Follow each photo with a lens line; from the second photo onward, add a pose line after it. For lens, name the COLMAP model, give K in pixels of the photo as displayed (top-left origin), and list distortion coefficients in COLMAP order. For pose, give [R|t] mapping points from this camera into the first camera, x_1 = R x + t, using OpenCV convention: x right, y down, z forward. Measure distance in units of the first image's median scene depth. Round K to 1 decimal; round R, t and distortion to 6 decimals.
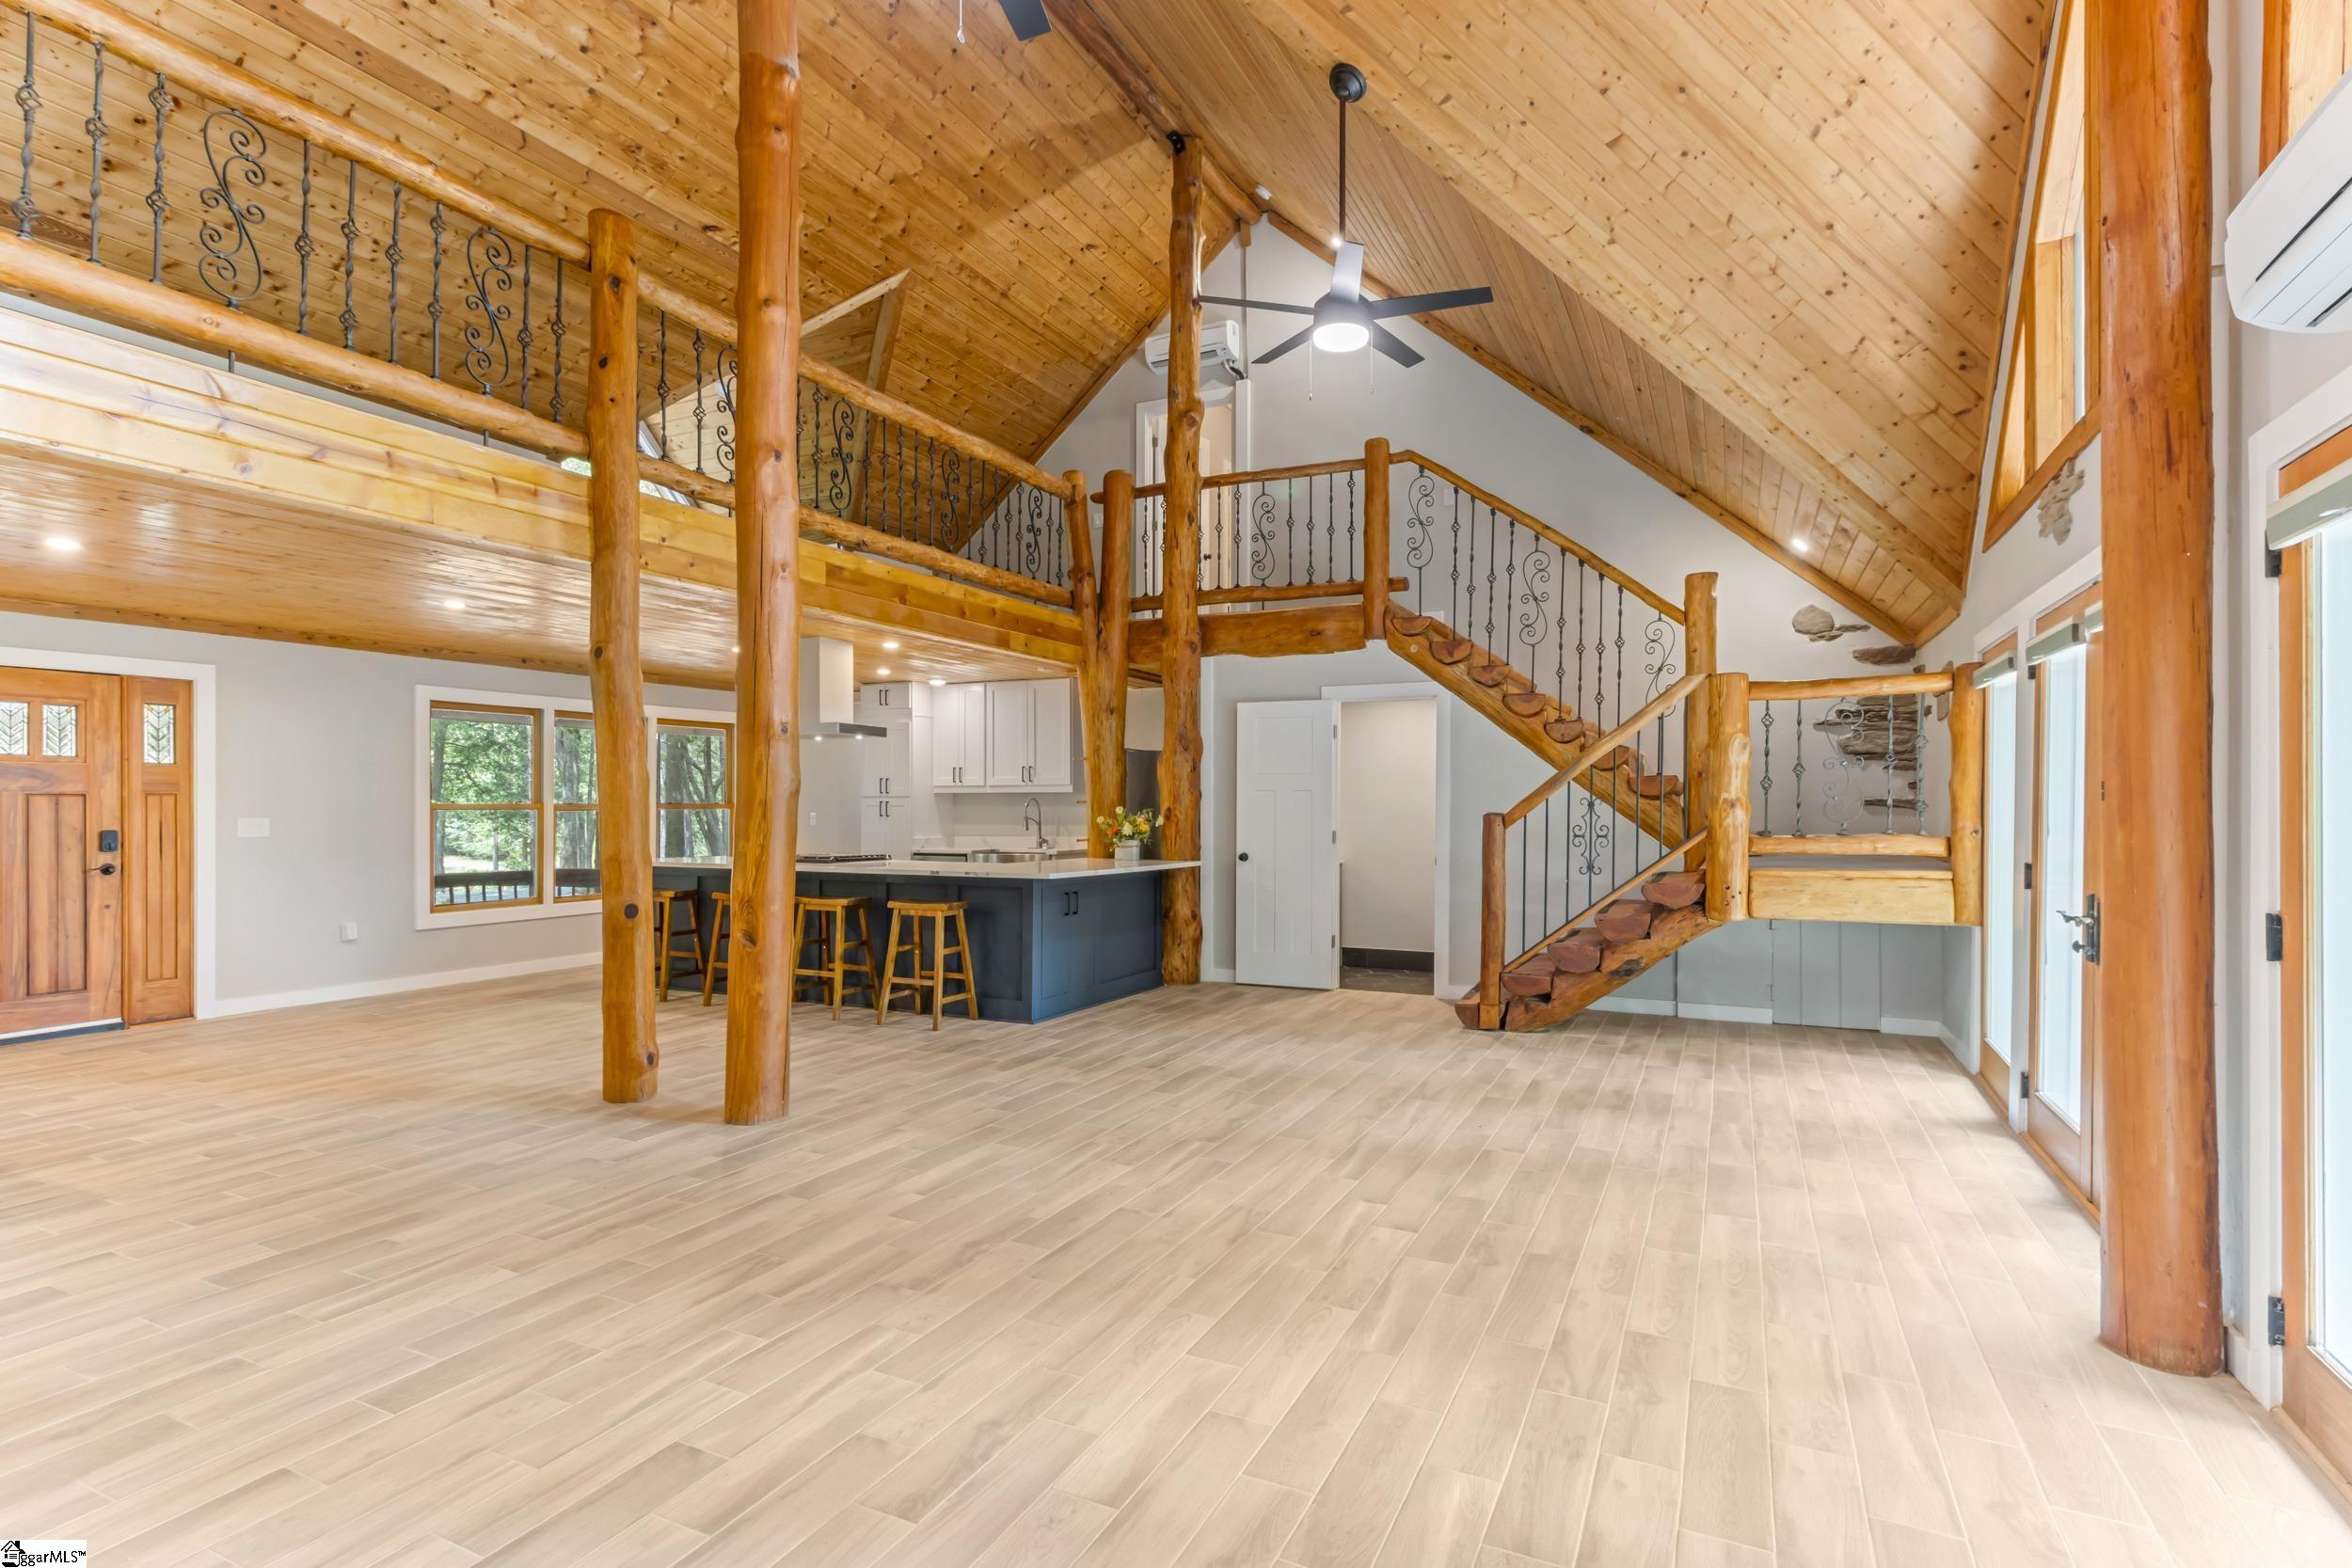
lens RADIAL K [[1142.4, 0, 1174.8], [0, 1142.4, 799.7], [0, 0, 1]] dist [-0.002807, 0.003040]
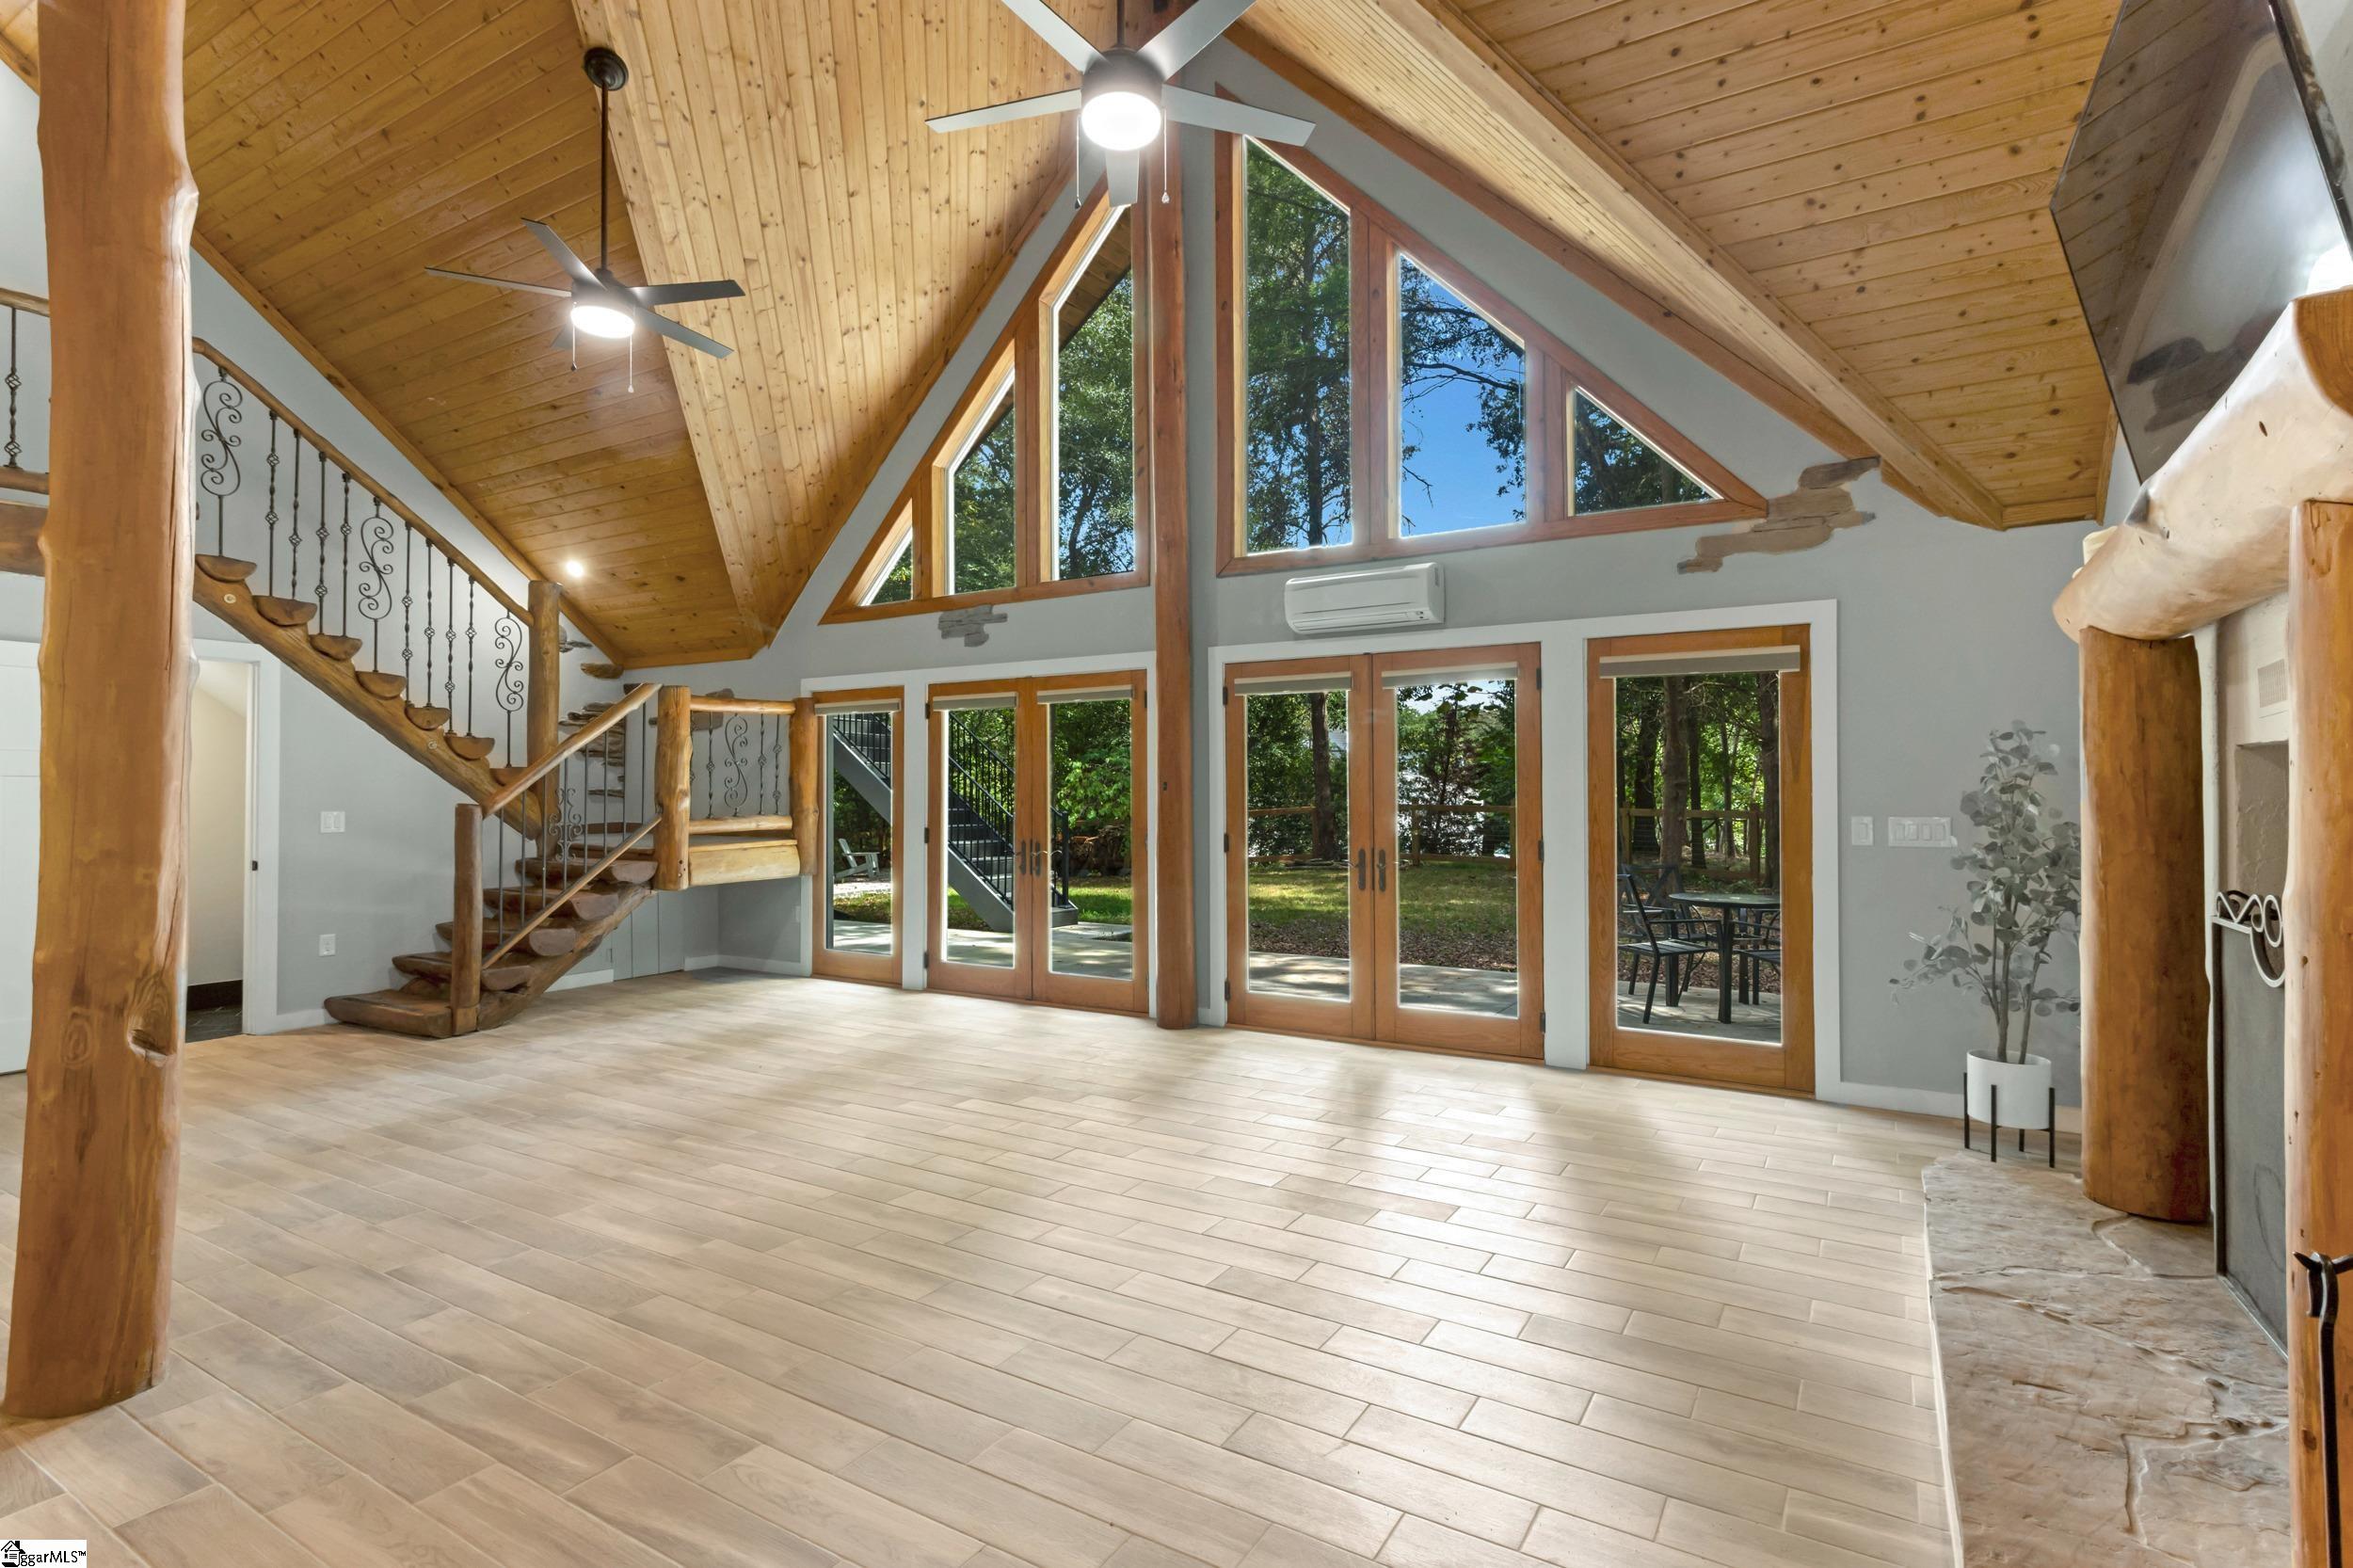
lens RADIAL K [[1143.0, 0, 1183.7], [0, 1143.0, 781.1], [0, 0, 1]] dist [-0.002807, 0.003040]
pose [[0.091285, 0.007511, 0.995796, -0.895200], [0.000464, 0.999971, -0.007585, -0.000274], [-0.995825, 0.001154, 0.091279, 0.468160]]
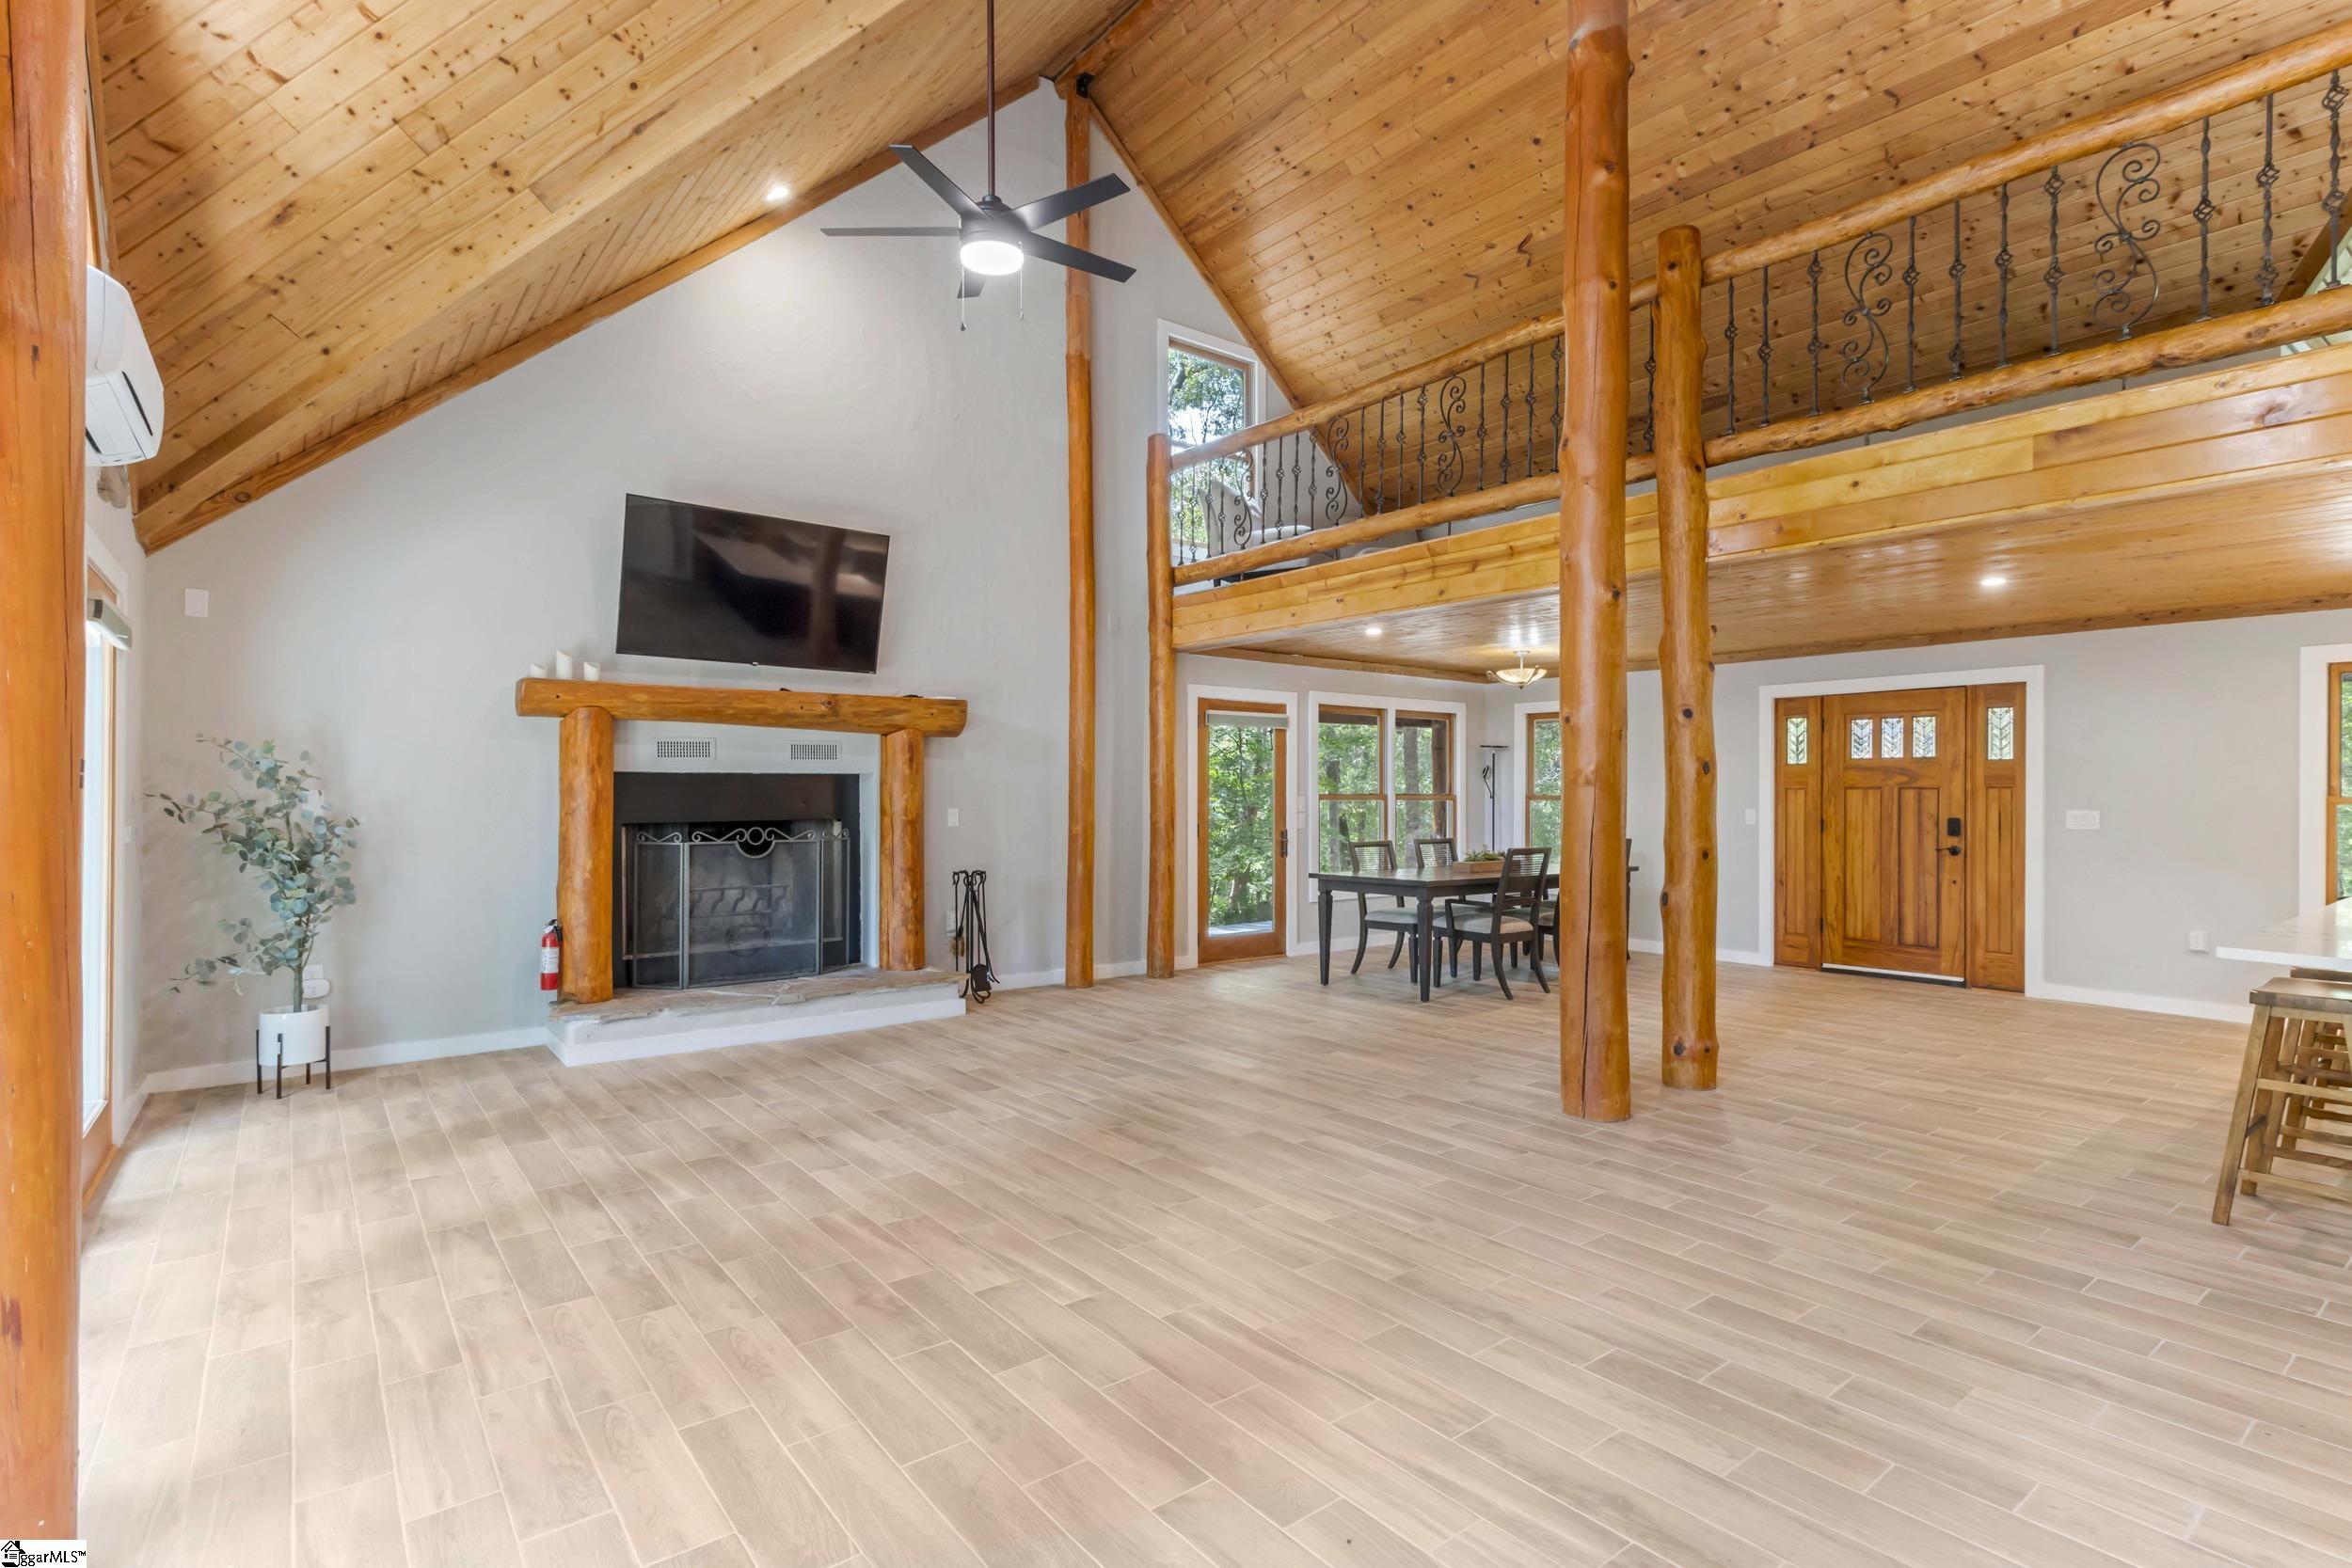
lens RADIAL K [[1142.4, 0, 1190.0], [0, 1142.4, 795.4], [0, 0, 1]] dist [-0.002807, 0.003040]
pose [[-0.430572, 0.001437, -0.902555, 0.703183], [-0.000295, 0.999998, 0.001732, 0.002267], [0.902556, 0.001012, -0.430571, 1.163156]]
